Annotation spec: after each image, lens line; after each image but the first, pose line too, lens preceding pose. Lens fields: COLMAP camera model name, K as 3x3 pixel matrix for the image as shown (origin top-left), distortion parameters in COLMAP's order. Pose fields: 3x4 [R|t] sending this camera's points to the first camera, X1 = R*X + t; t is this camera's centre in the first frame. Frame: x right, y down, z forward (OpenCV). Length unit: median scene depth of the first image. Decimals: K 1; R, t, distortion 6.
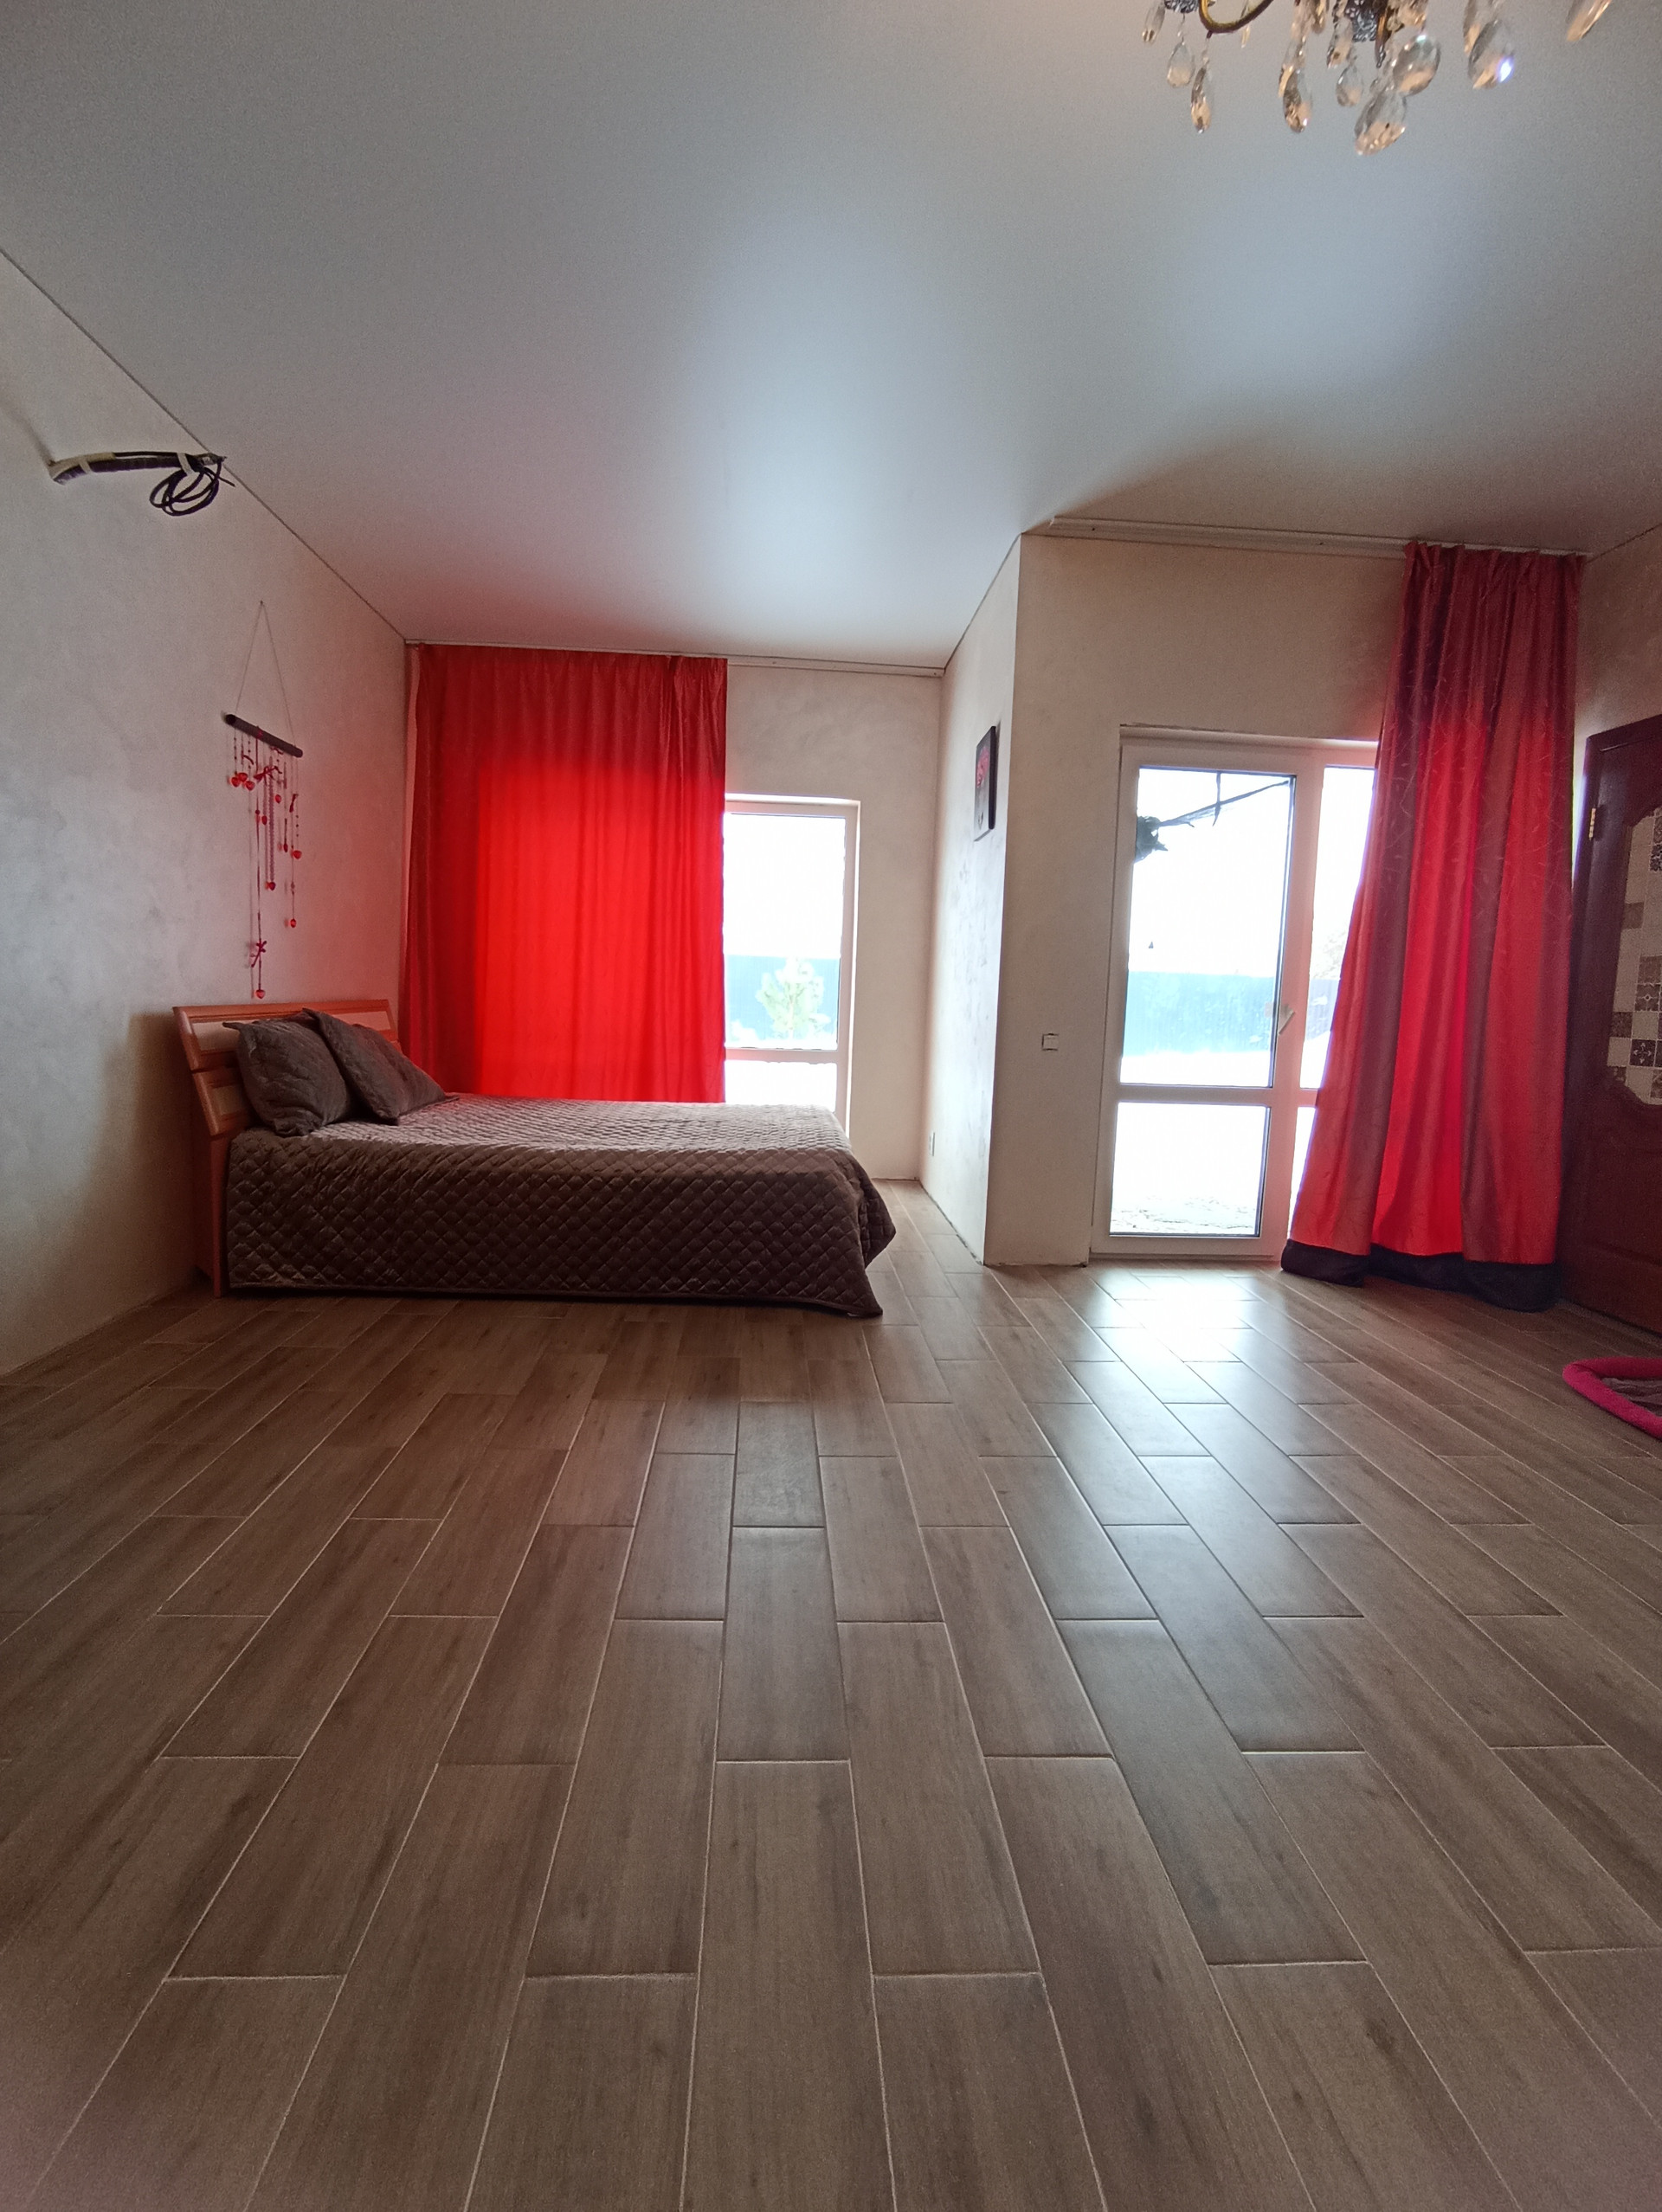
lens RADIAL K [[973.9, 0, 837.4], [0, 973.9, 1100.3], [0, 0, 1]] dist [-0.002699, 0.000148]
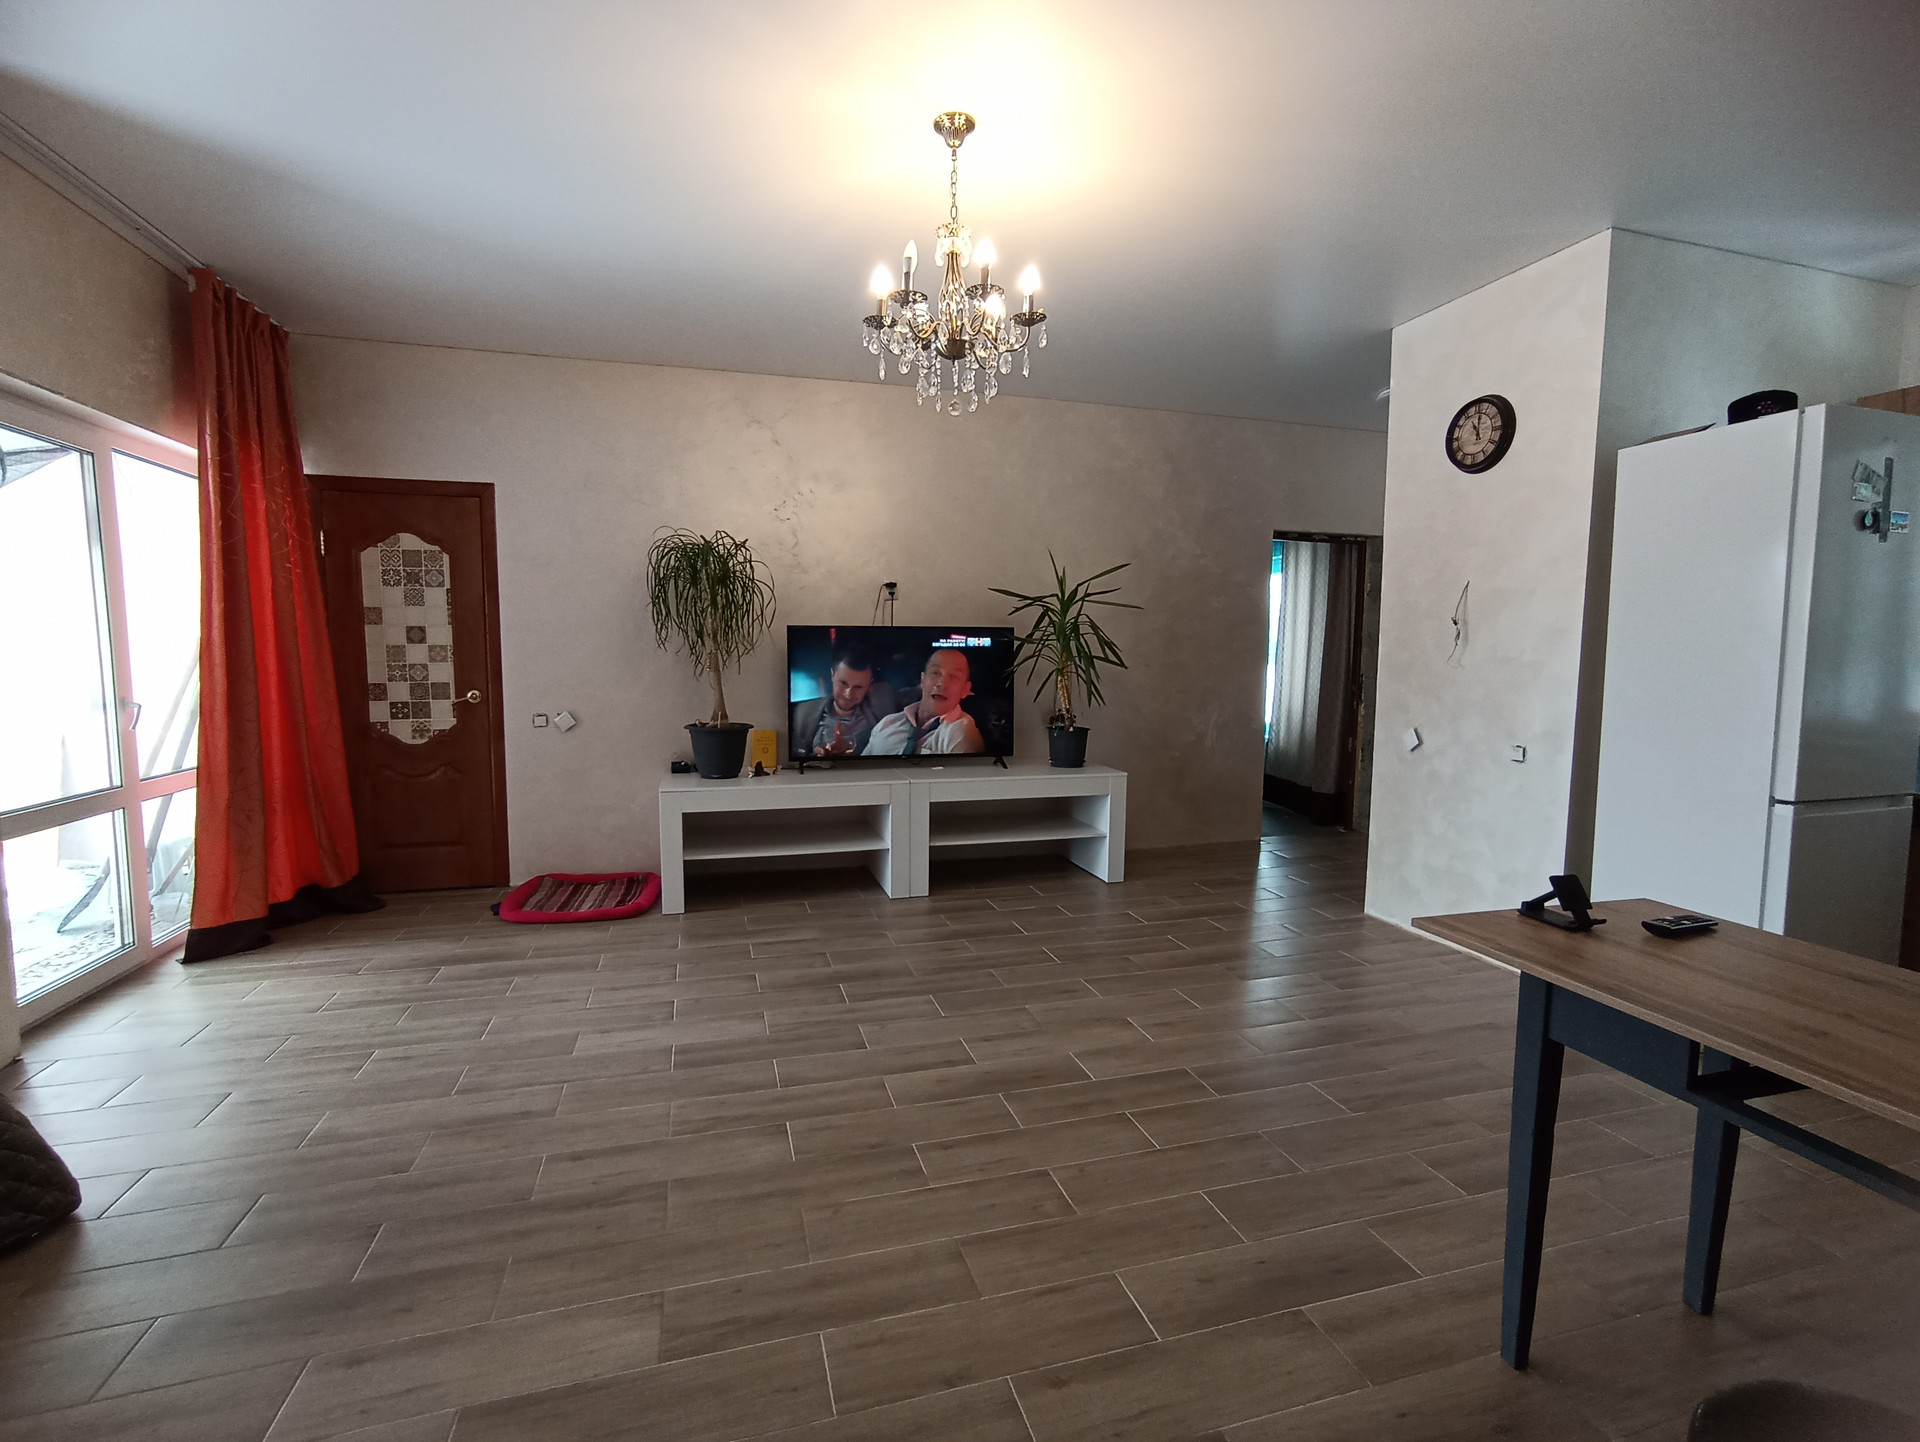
lens RADIAL K [[845.2, 0, 932.3], [0, 845.2, 723.7], [0, 0, 1]] dist [-0.002699, 0.000148]
pose [[-0.189715, -0.117664, 0.974763, -0.569634], [0.095944, 0.985820, 0.137672, -0.128168], [-0.977140, 0.119641, -0.175735, 0.444663]]
